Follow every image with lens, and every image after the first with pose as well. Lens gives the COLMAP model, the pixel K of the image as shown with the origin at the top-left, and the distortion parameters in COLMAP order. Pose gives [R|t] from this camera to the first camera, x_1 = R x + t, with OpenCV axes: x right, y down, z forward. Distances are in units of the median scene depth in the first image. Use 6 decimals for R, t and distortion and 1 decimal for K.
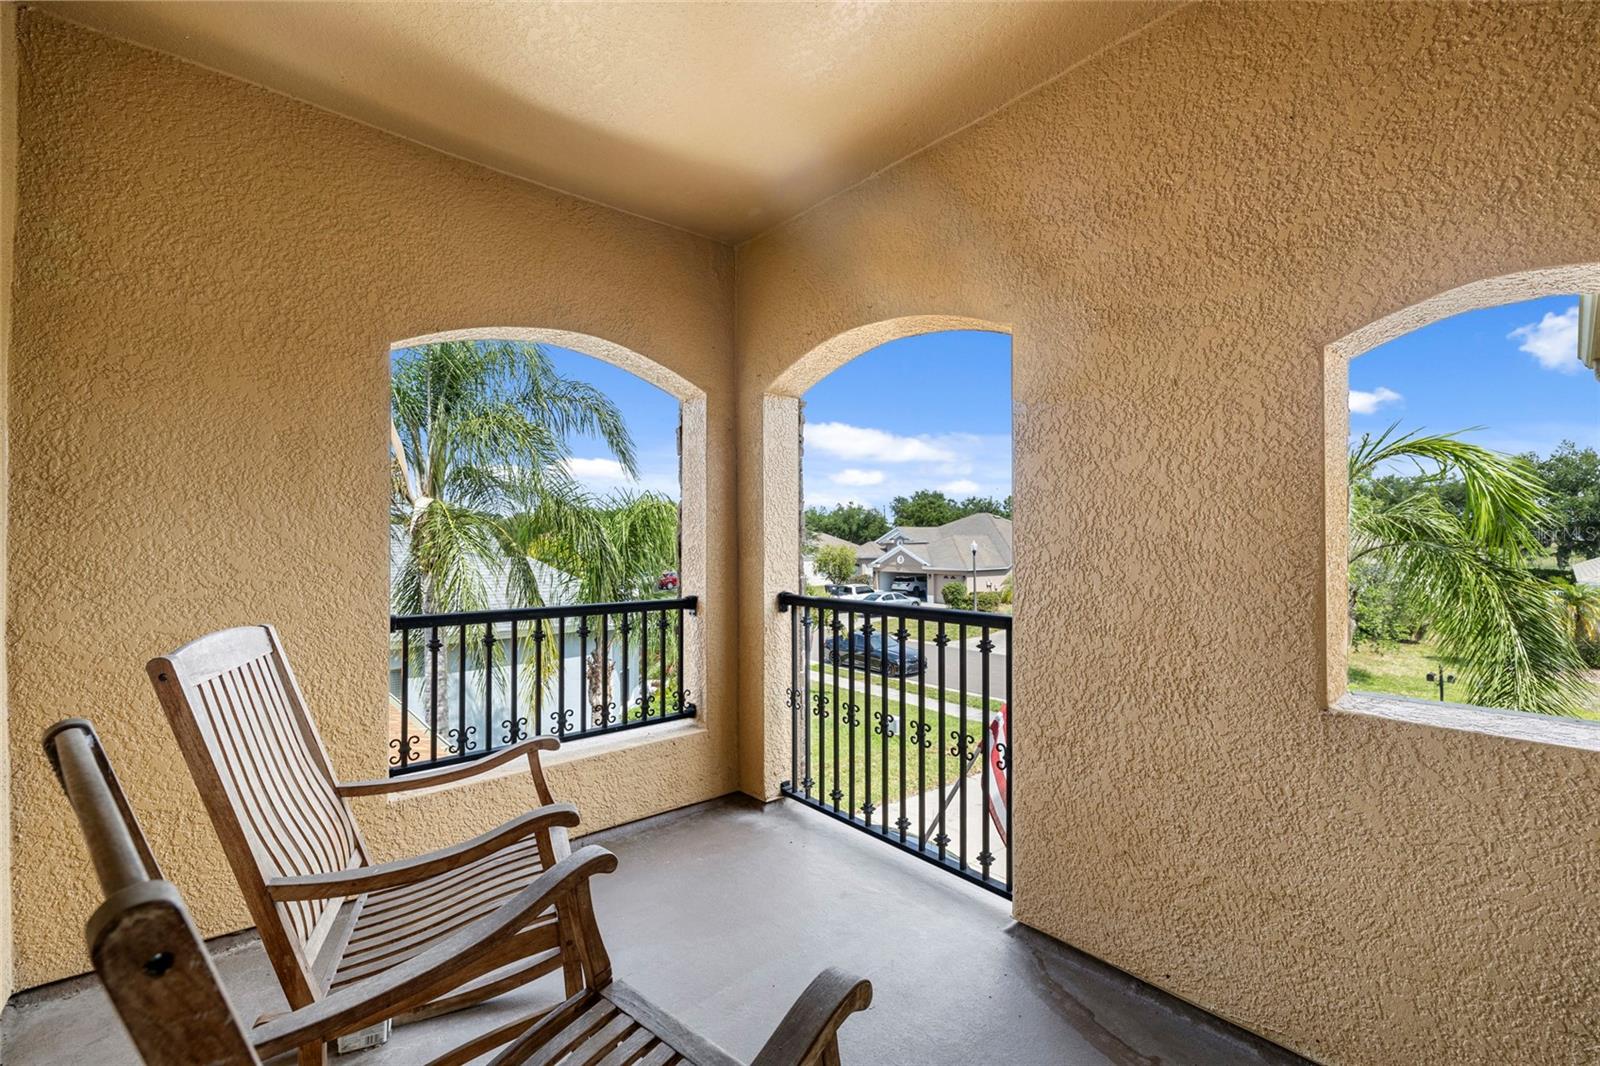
lens RADIAL K [[672.5, 0, 801.9], [0, 672.5, 524.4], [0, 0, 1]] dist [-0.000102, 0.000080]
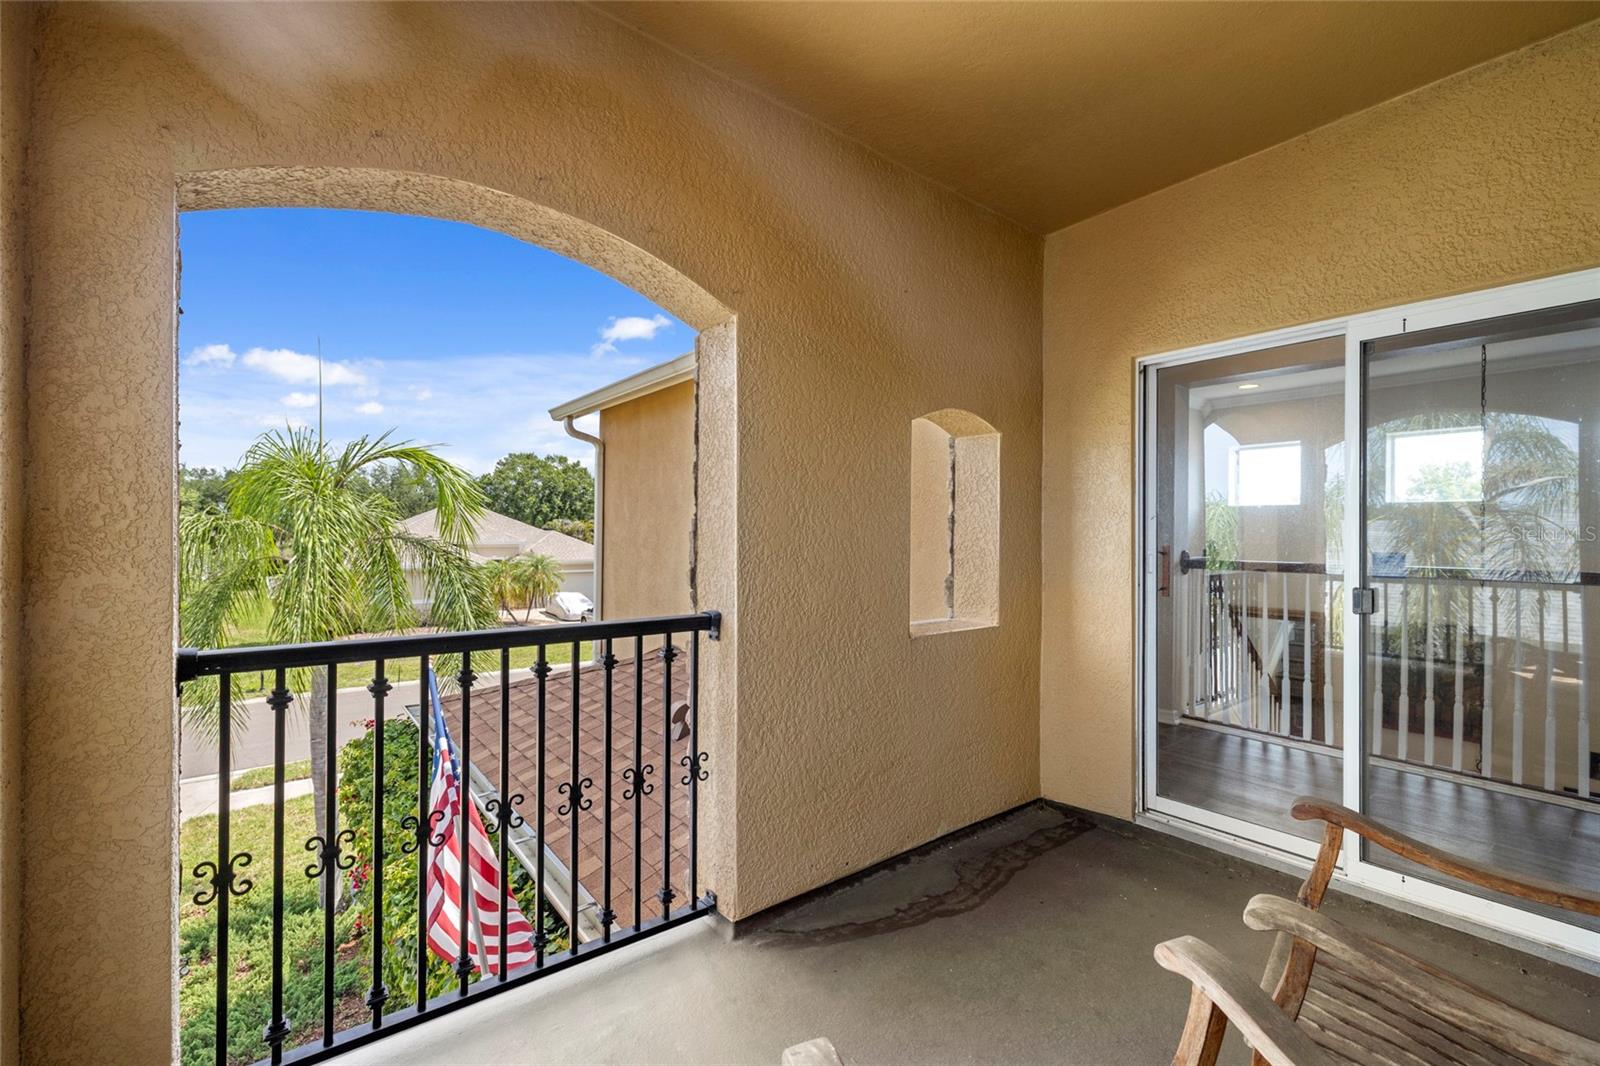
lens RADIAL K [[709.1, 0, 800.0], [0, 709.1, 533.0], [0, 0, 1]] dist [0.002366, 0.000111]
pose [[0.028614, 0.007424, 0.999563, -0.763052], [-0.027426, 0.999602, -0.006639, 0.026622], [-0.999214, -0.027224, 0.028806, 0.942756]]
